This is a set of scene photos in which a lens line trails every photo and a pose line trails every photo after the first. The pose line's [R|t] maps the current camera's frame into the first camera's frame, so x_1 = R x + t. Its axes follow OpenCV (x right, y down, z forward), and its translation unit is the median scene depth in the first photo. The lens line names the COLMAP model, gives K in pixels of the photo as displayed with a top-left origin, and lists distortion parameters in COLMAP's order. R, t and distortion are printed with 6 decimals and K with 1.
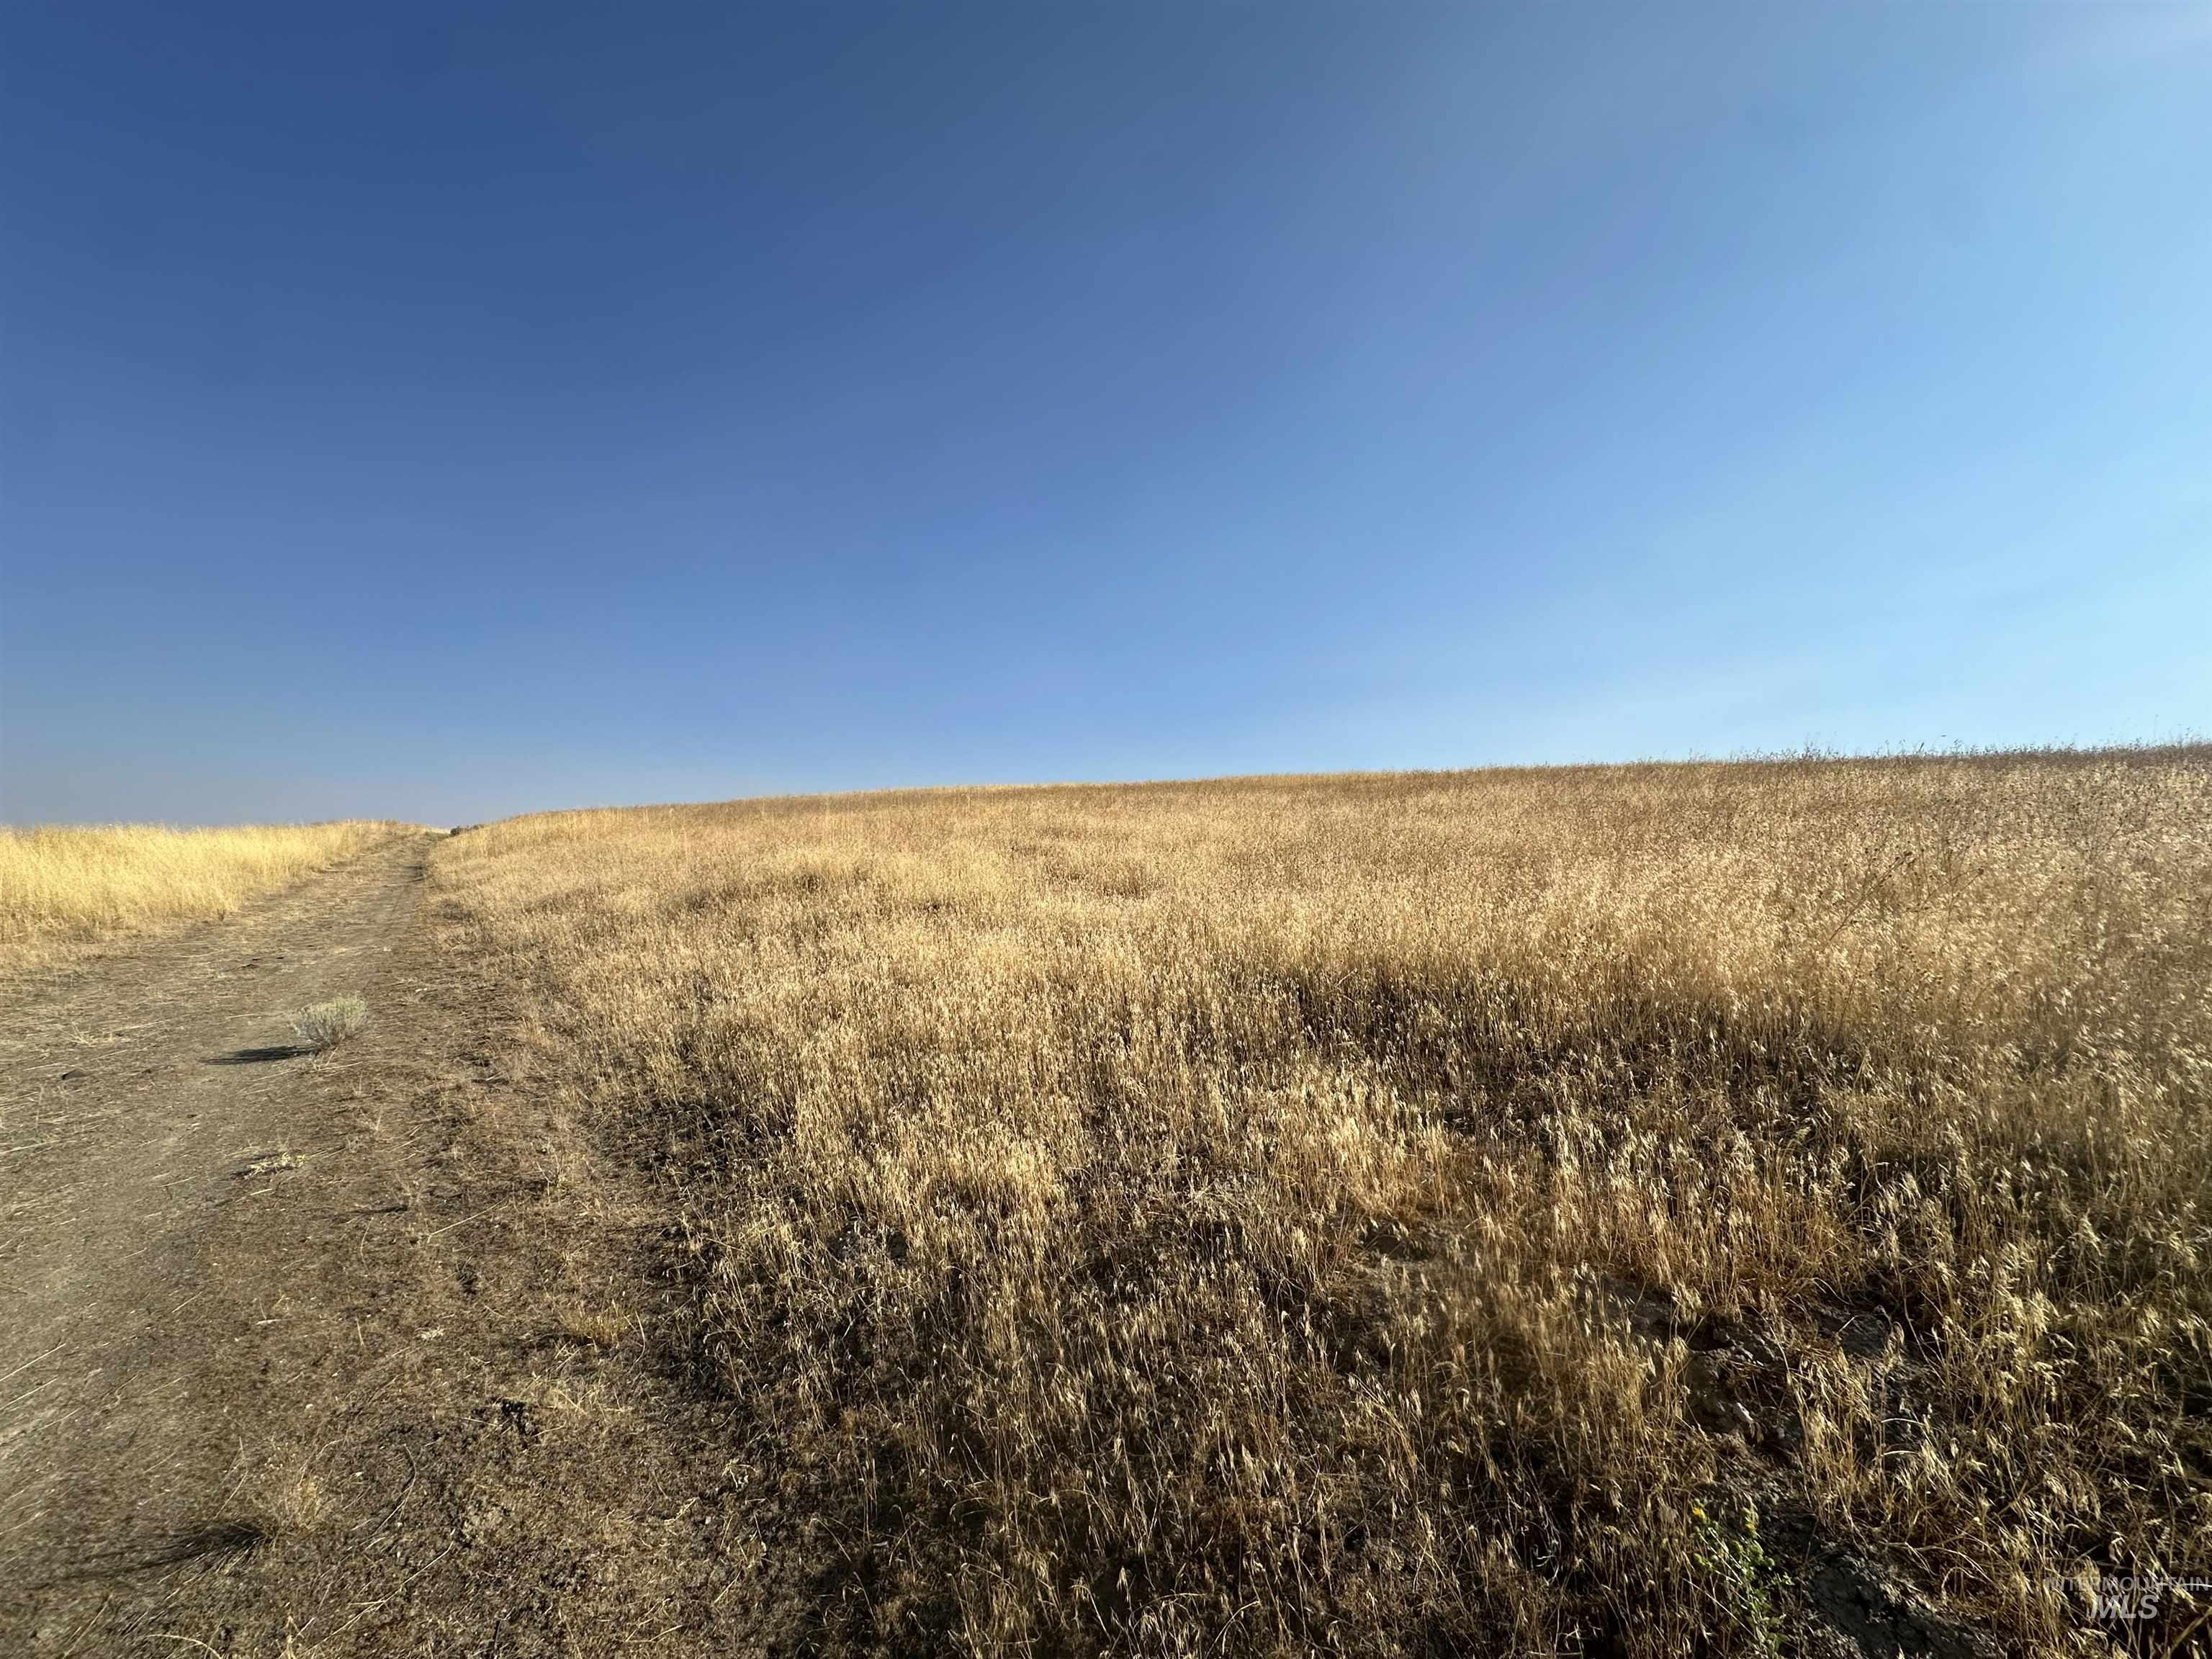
lens RADIAL K [[882.1, 0, 1106.0], [0, 882.1, 829.3], [0, 0, 1]] dist [-0.004363, 0.000989]
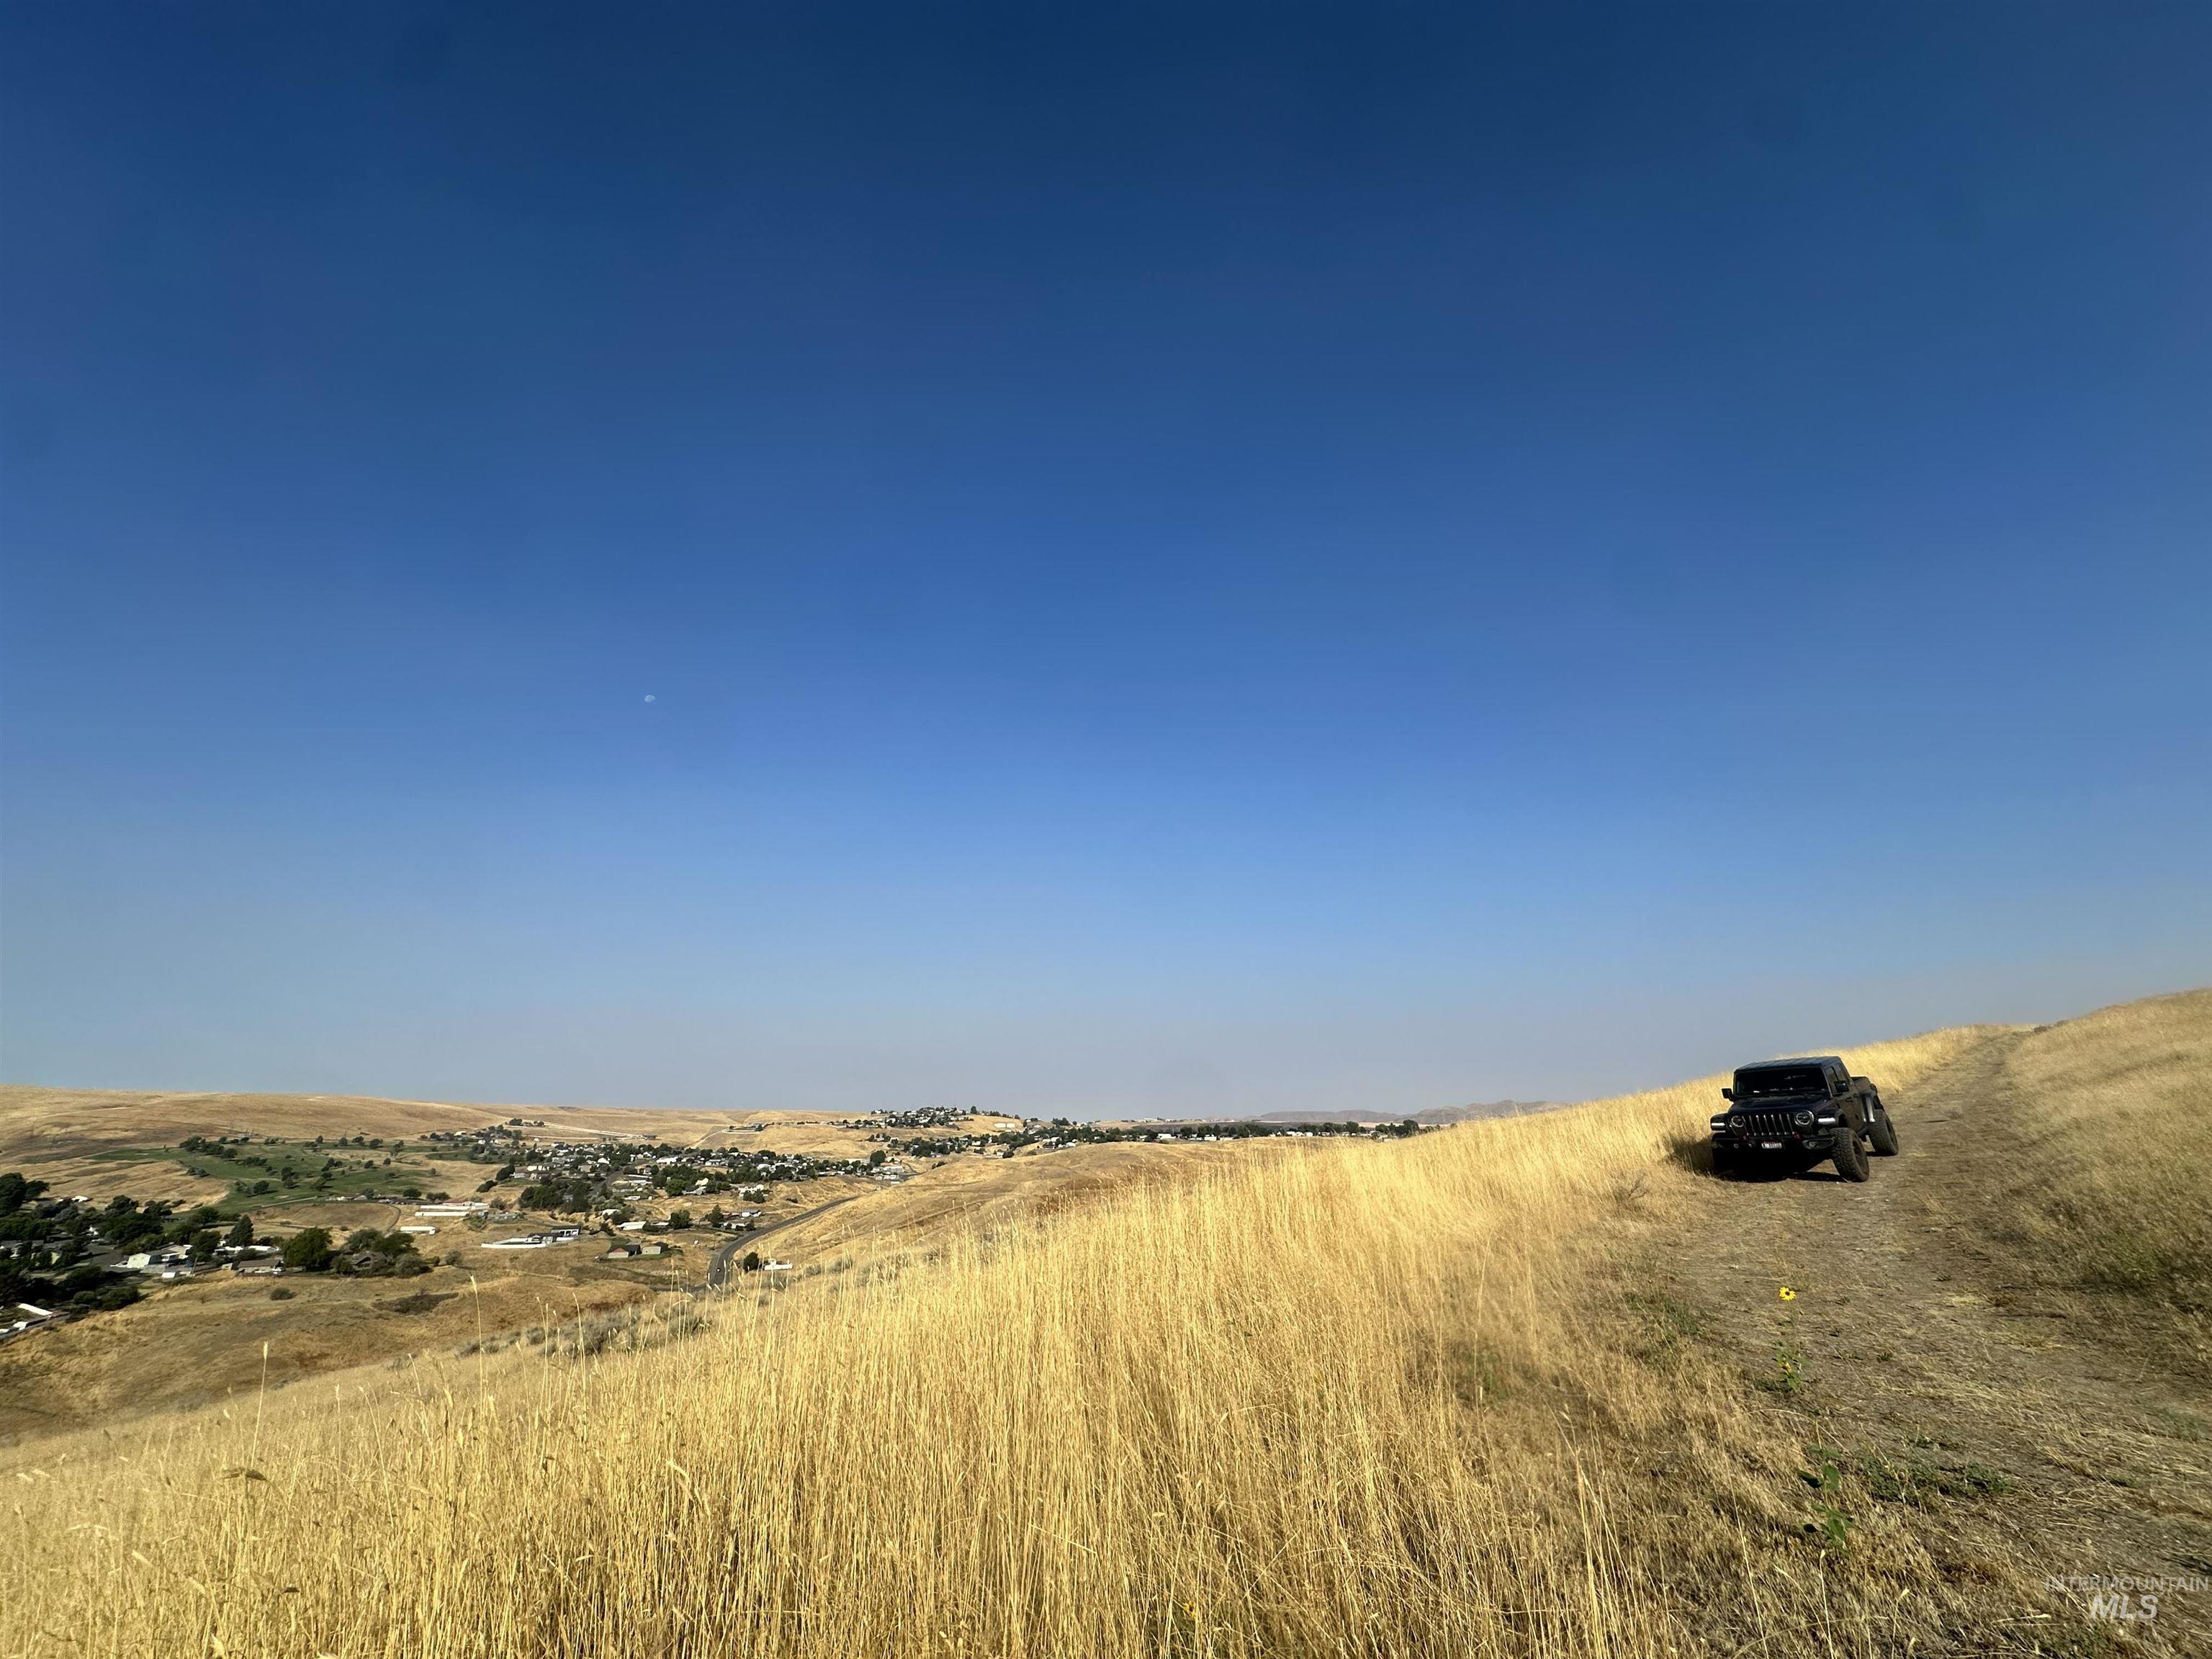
lens RADIAL K [[882.1, 0, 1107.0], [0, 882.1, 830.9], [0, 0, 1]] dist [-0.004363, 0.000989]
pose [[0.102886, -0.311698, -0.944594, 0.572350], [0.095033, 0.948370, -0.302593, -0.023248], [0.990143, -0.058635, 0.127196, -0.639434]]
